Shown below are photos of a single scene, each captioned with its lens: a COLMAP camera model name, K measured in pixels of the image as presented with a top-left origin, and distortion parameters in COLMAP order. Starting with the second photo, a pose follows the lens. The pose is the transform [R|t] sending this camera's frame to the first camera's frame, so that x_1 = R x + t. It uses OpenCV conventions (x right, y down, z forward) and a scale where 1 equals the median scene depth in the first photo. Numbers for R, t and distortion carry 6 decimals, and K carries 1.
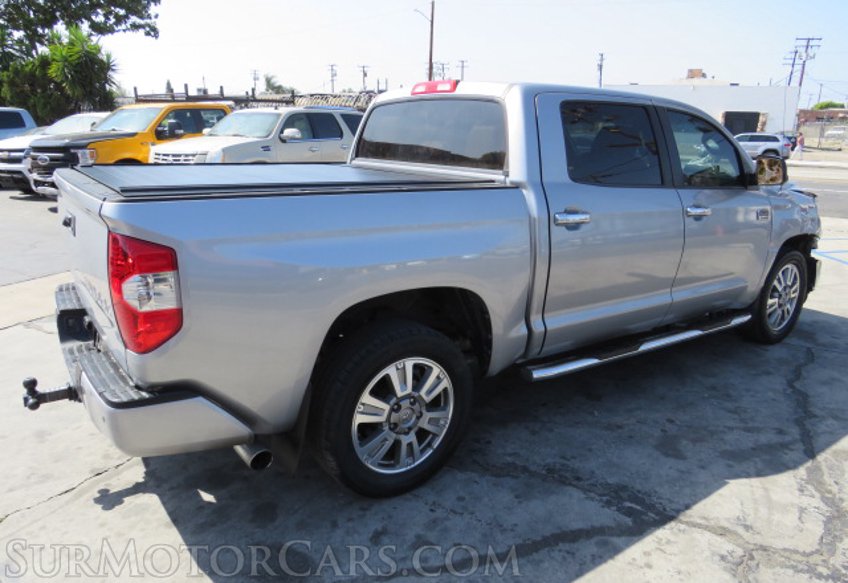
lens RADIAL K [[603.9, 0, 421.8], [0, 603.9, 293.8], [0, 0, 1]] dist [-0.022607, 0.000298]
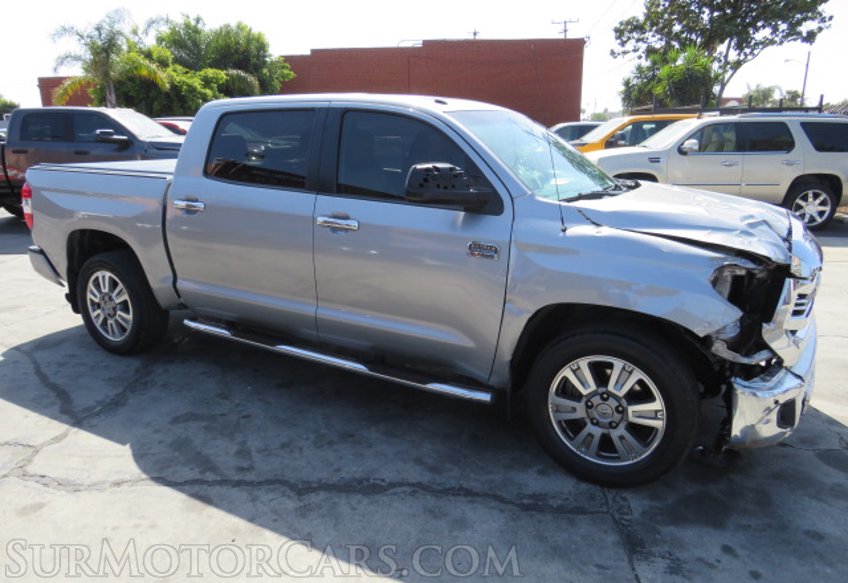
lens RADIAL K [[603.9, 0, 421.8], [0, 603.9, 293.8], [0, 0, 1]] dist [-0.022607, 0.000298]
pose [[0.426787, 0.214120, -0.878638, 1.617992], [-0.232834, 0.964830, 0.122029, -0.214153], [0.873866, 0.152496, 0.461632, 0.873653]]
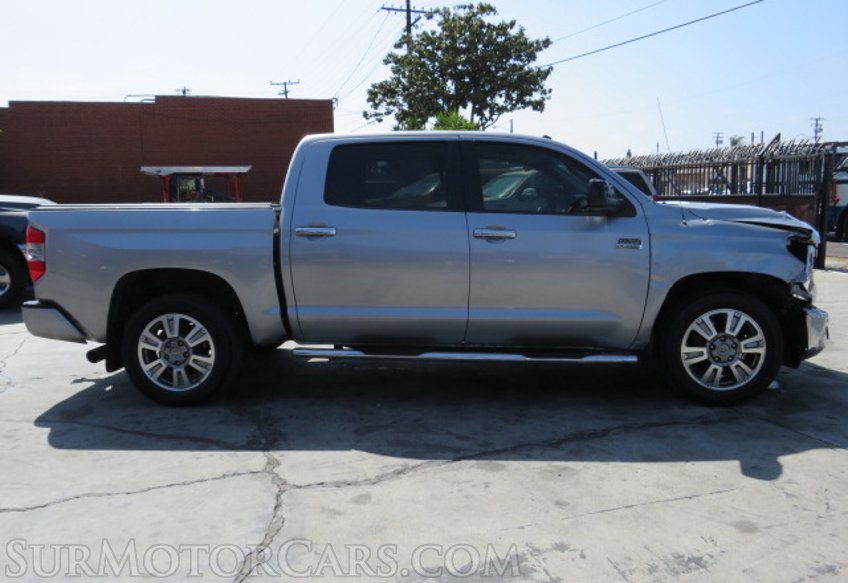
lens RADIAL K [[678.0, 0, 424.0], [0, 678.0, 291.5], [0, 0, 1]] dist [-0.043621, -0.004088]
pose [[0.776971, 0.053452, -0.627263, 1.359035], [-0.135190, 0.987310, -0.083323, 0.094490], [0.614849, 0.149539, 0.774337, 0.033301]]
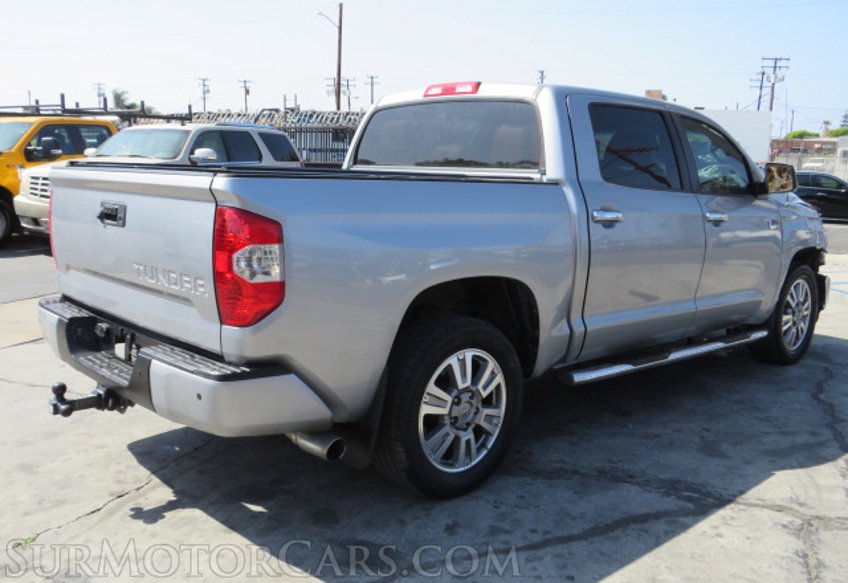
lens RADIAL K [[783.5, 0, 424.0], [0, 783.5, 291.5], [0, 0, 1]] dist [-0.021466, -0.012826]
pose [[0.991291, -0.016191, 0.130691, -0.225467], [0.029406, 0.994570, -0.099830, 0.120128], [-0.128365, 0.102804, 0.986384, -0.229678]]
